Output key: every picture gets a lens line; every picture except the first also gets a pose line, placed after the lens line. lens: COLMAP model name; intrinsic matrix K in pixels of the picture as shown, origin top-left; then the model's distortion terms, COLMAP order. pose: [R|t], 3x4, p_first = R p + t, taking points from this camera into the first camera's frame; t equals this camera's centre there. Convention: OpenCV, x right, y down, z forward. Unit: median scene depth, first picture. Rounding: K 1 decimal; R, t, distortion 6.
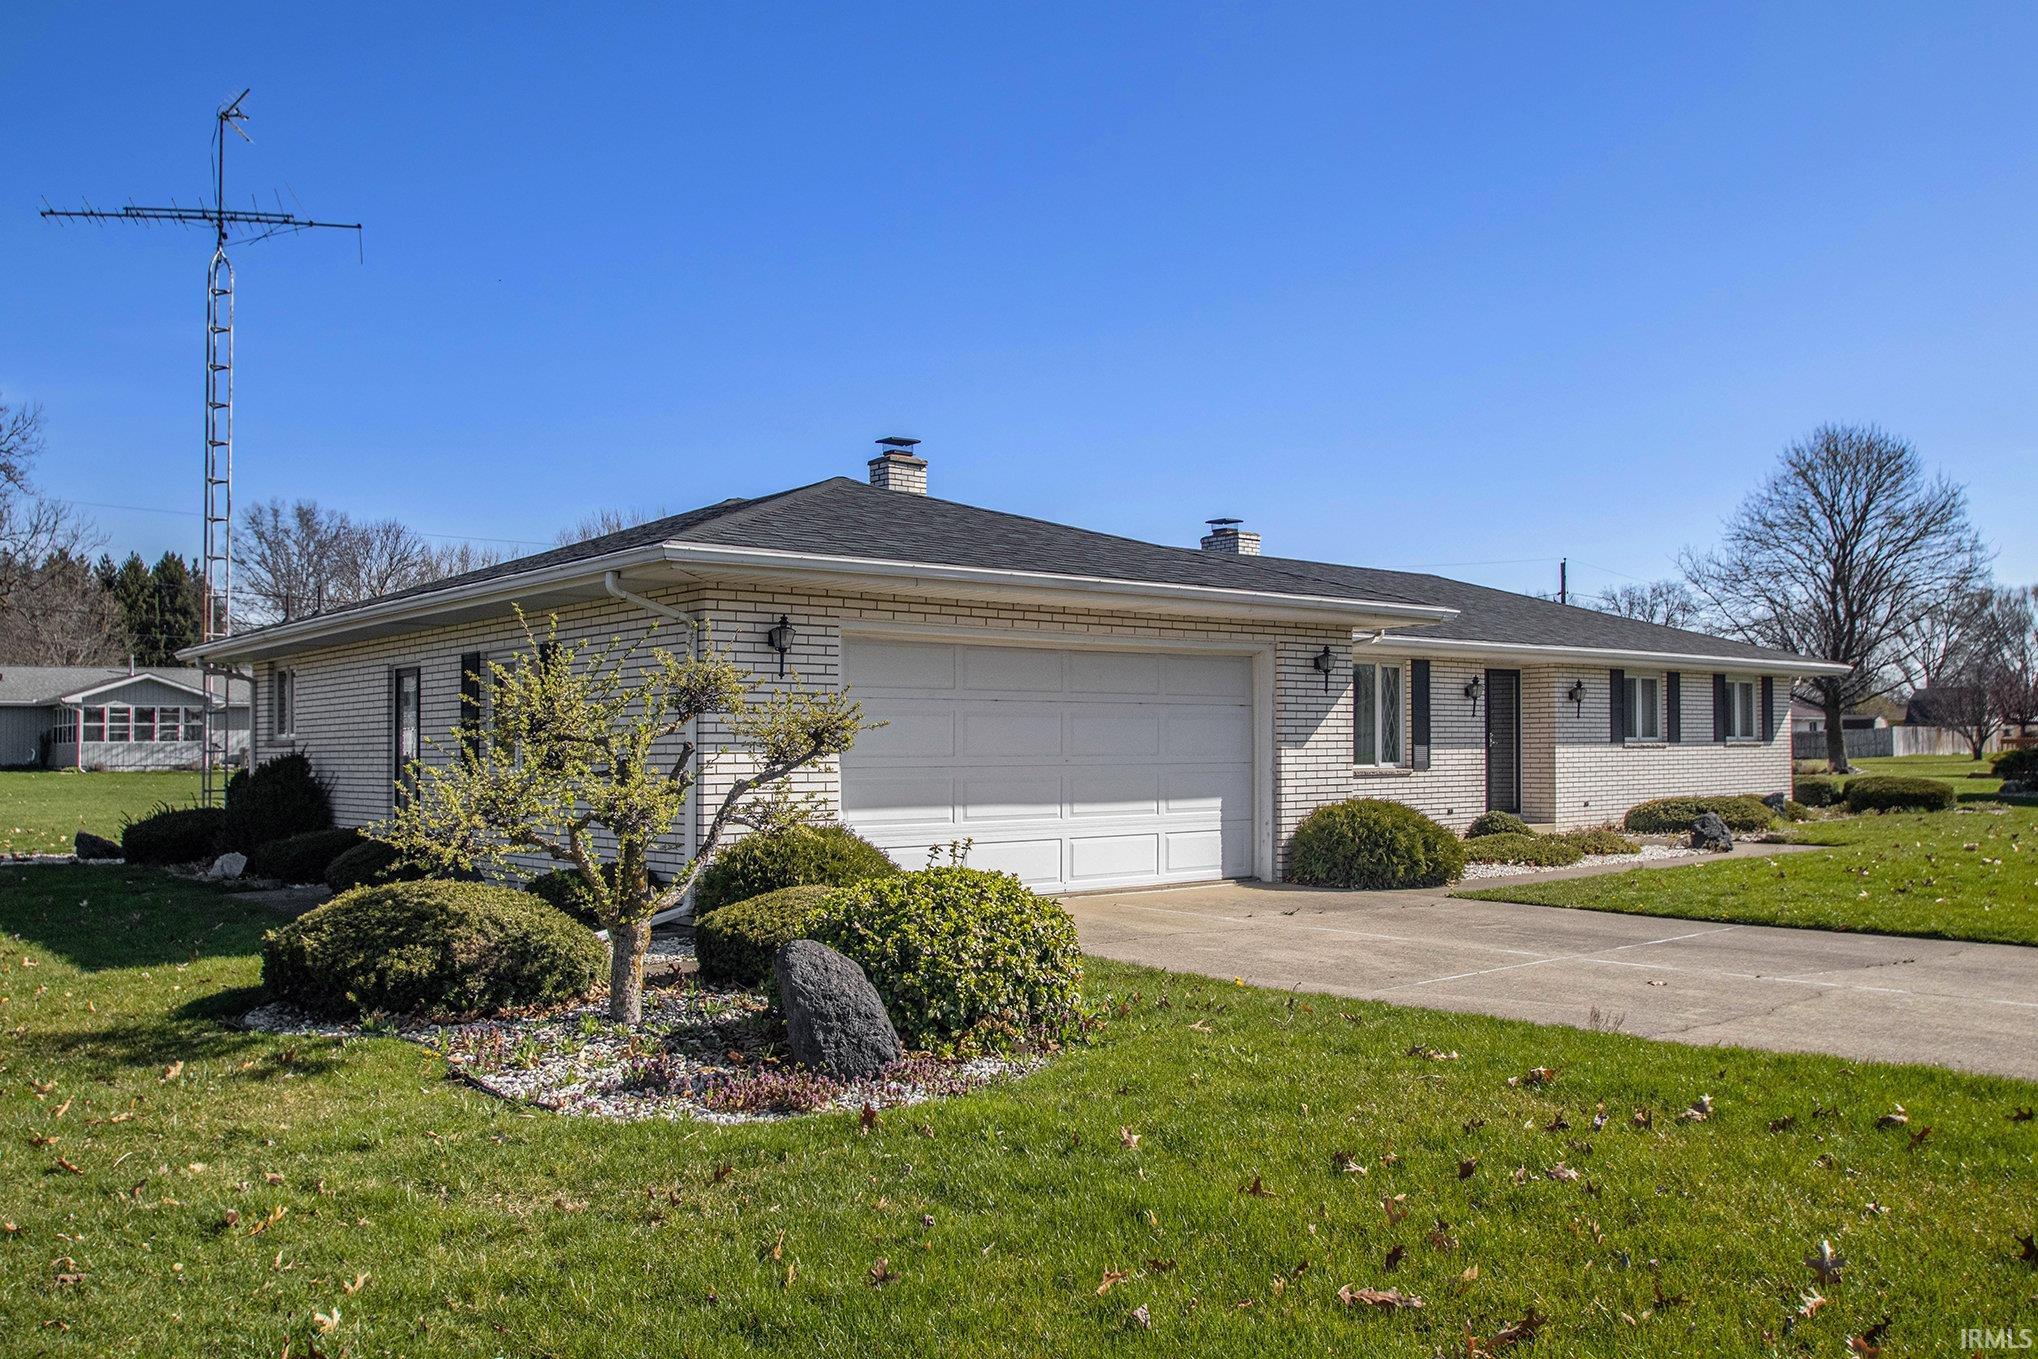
lens RADIAL K [[1665.2, 0, 1019.0], [0, 1665.2, 679.5], [0, 0, 1]] dist [-0.120036, -0.000501]
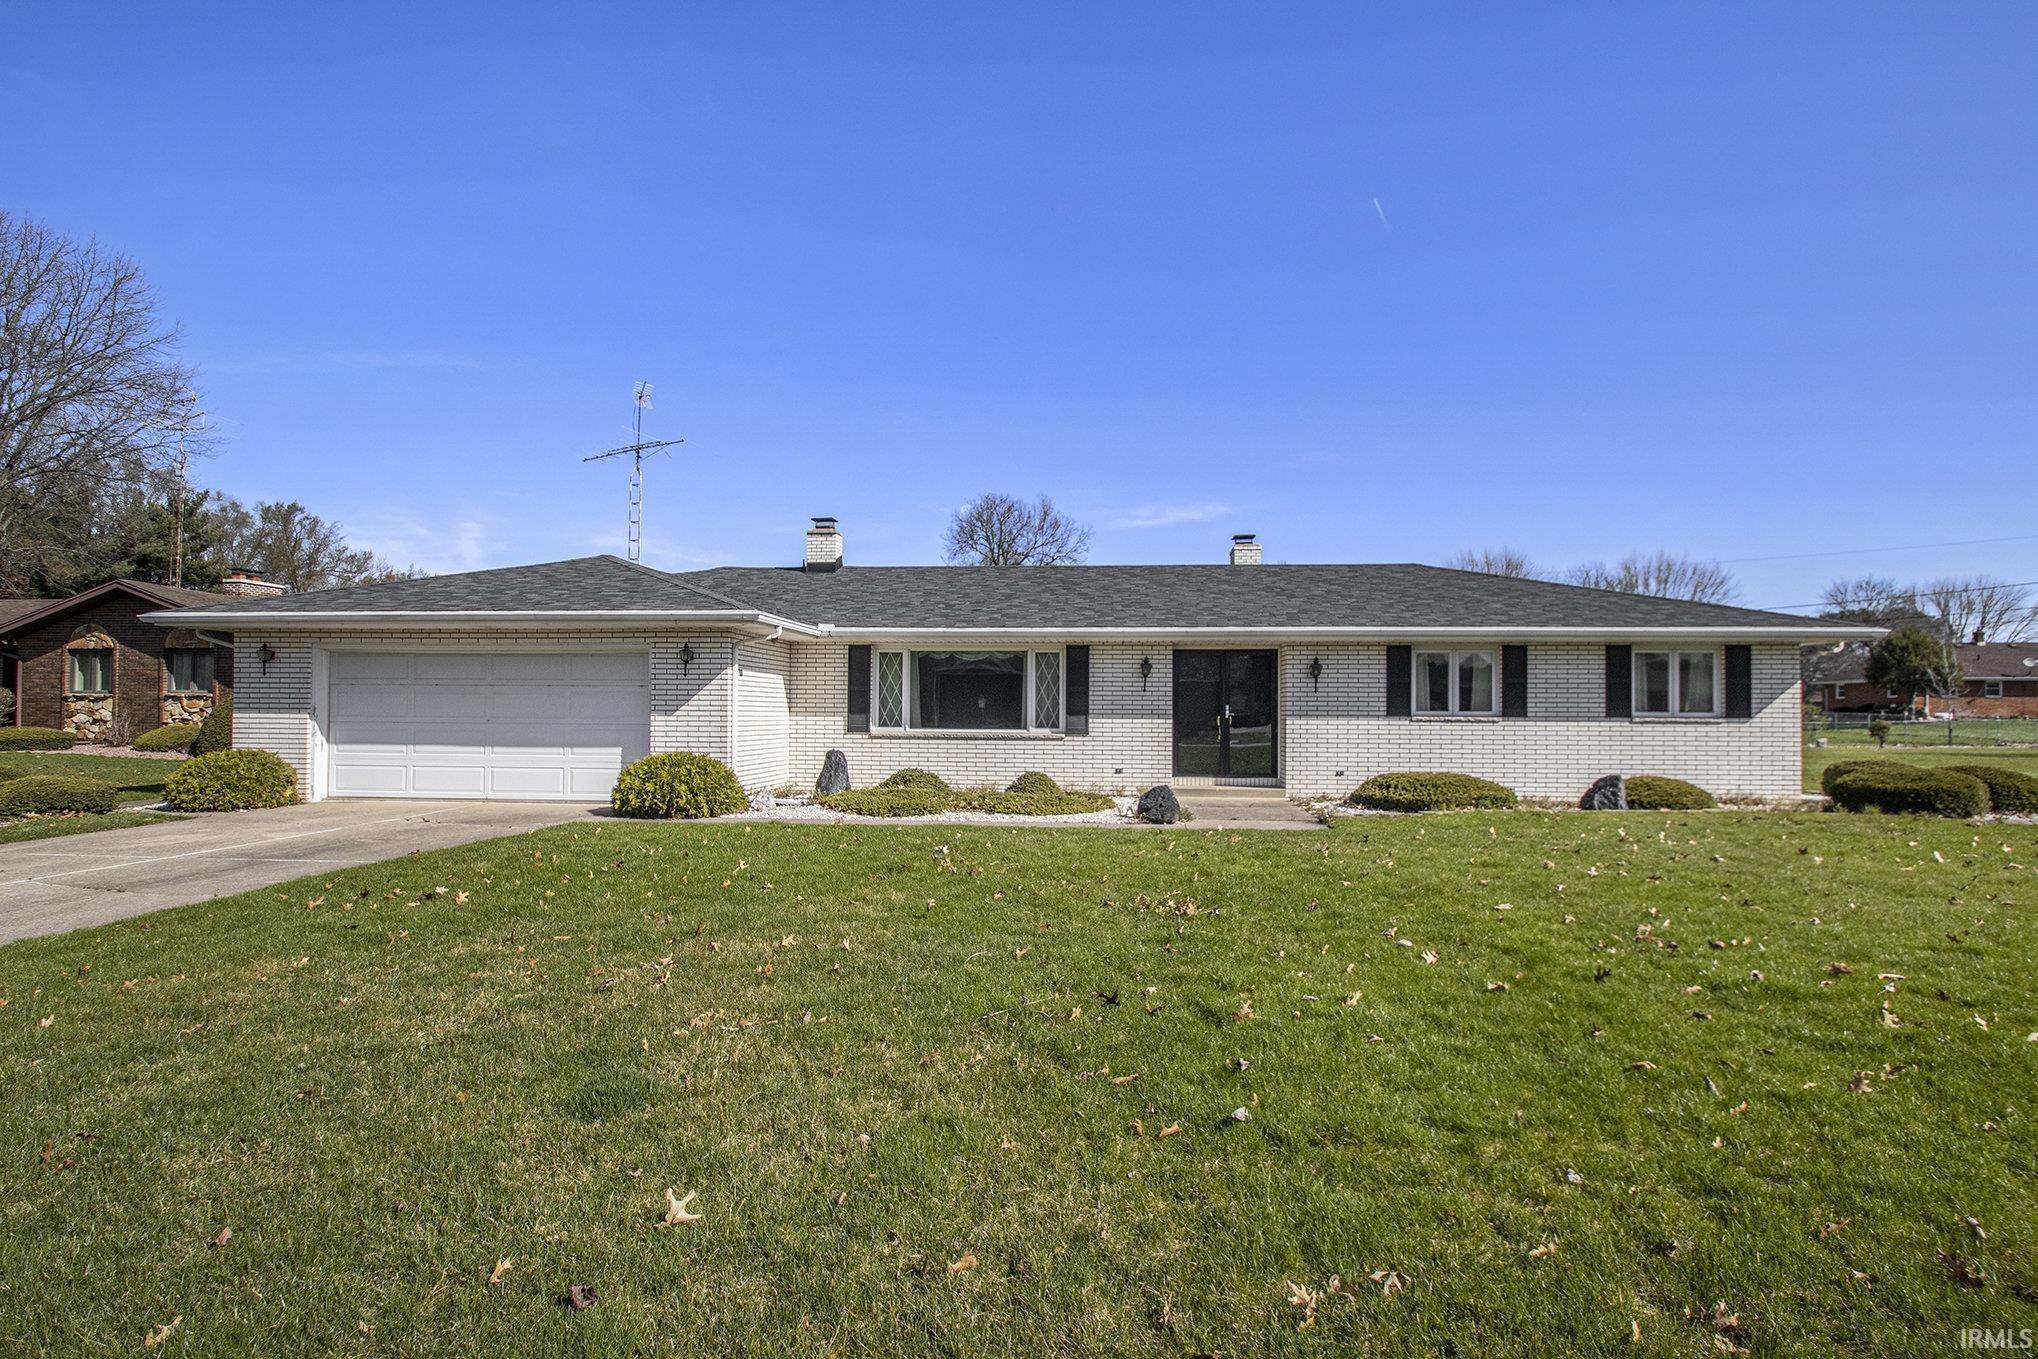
lens RADIAL K [[1009.6, 0, 1018.4], [0, 1009.6, 703.6], [0, 0, 1]] dist [0.000310, -0.000090]
pose [[0.710448, 0.006205, -0.703722, 0.730154], [0.019536, 0.999402, 0.028535, 0.008666], [0.703479, -0.034020, 0.709902, 0.428834]]
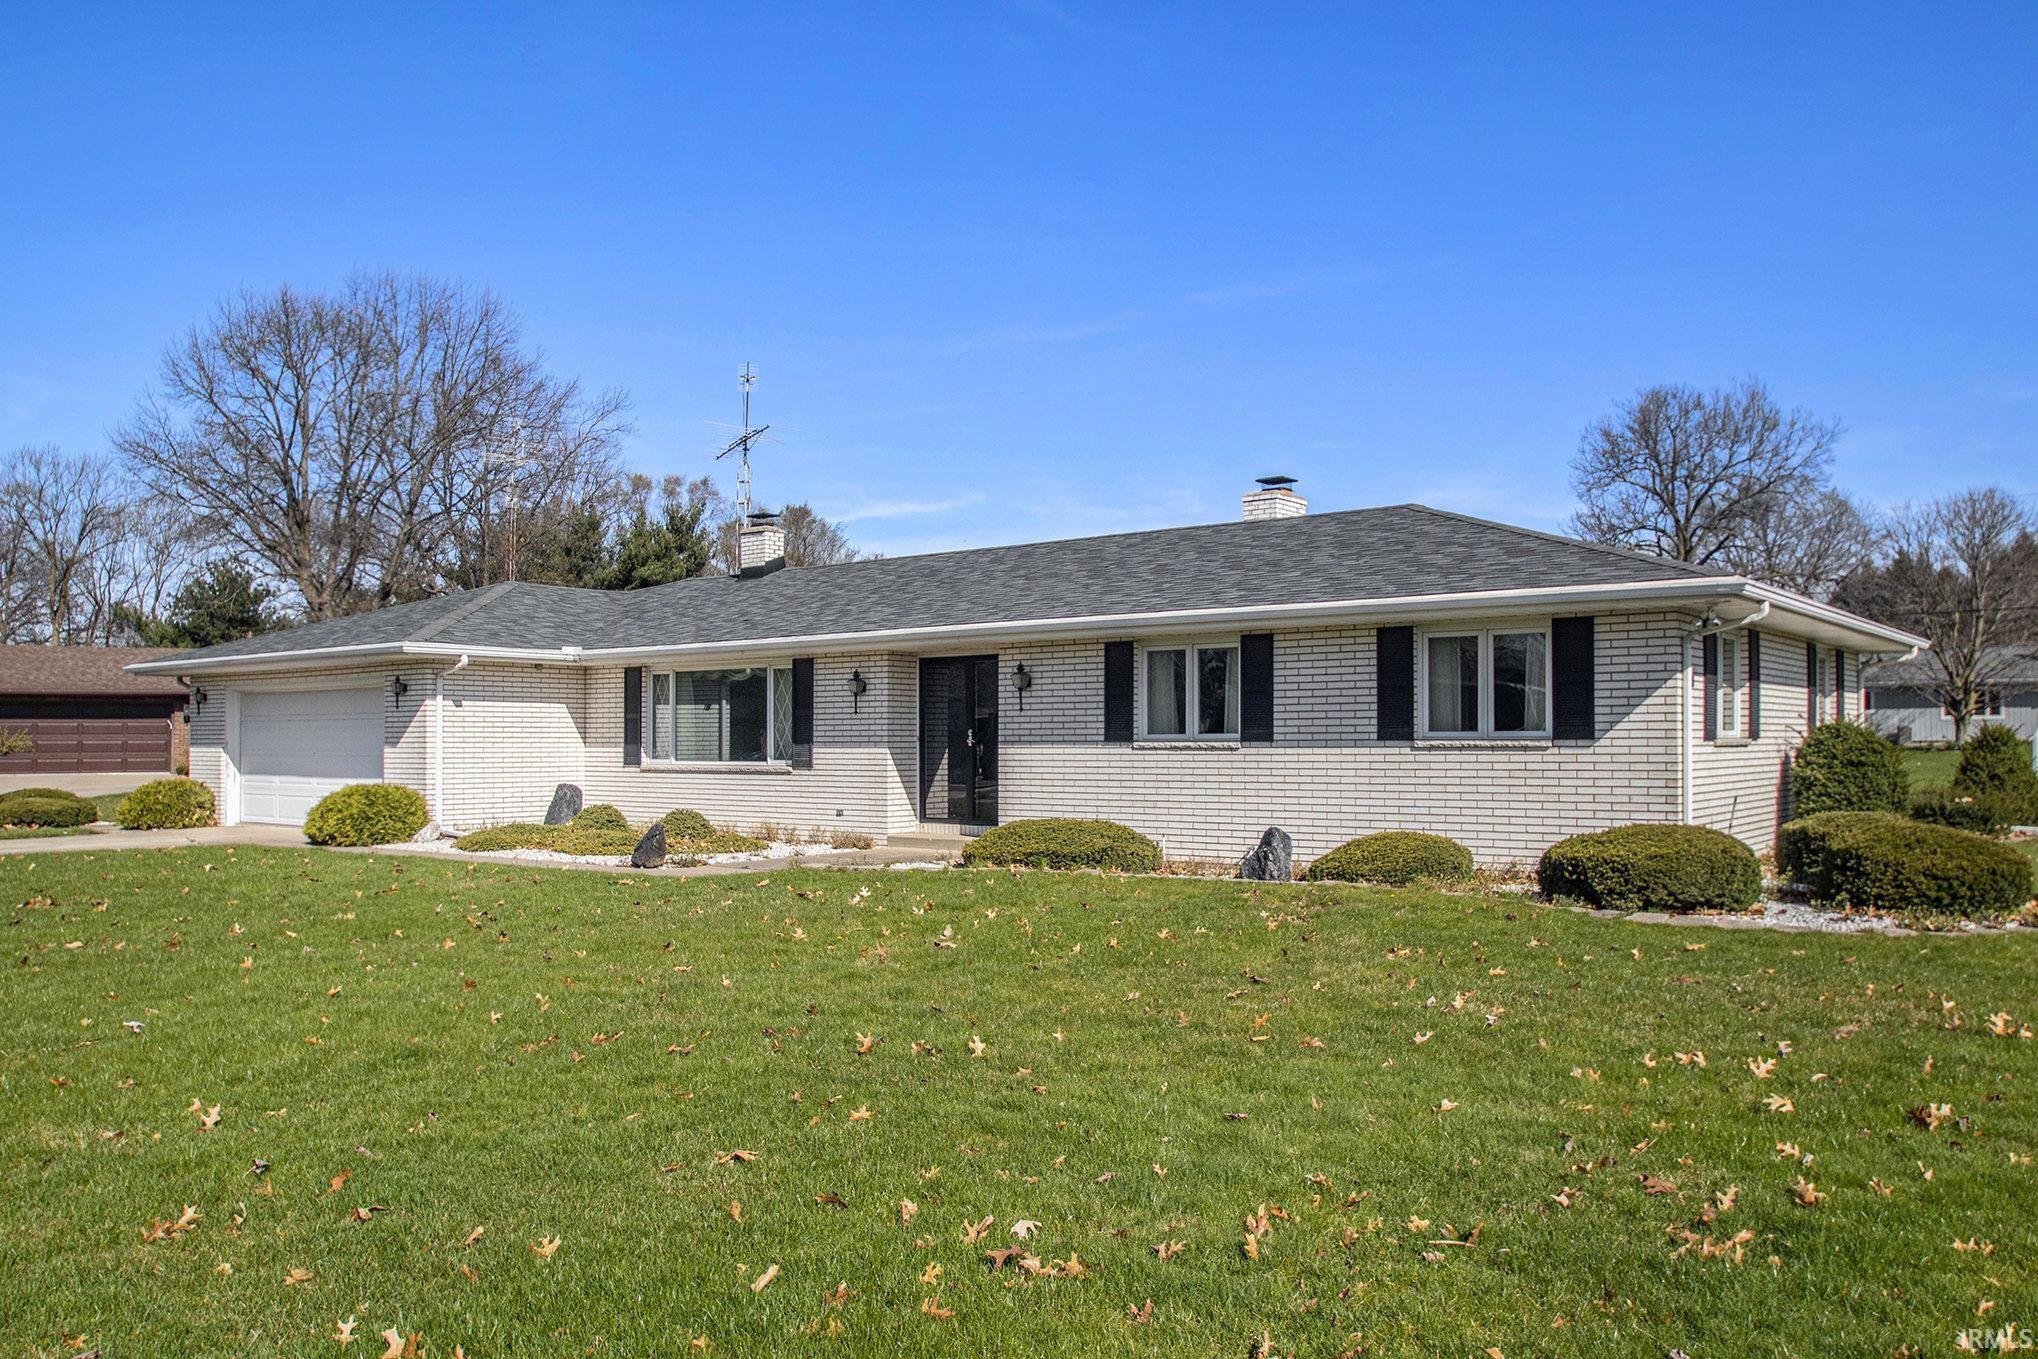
lens RADIAL K [[1509.9, 0, 1019.2], [0, 1509.9, 729.5], [0, 0, 1]] dist [-0.037236, 0.001074]
pose [[0.211273, -0.000116, -0.977427, 1.150962], [0.045679, 0.998909, 0.009755, 0.027542], [0.976359, -0.046709, 0.211047, 0.919235]]
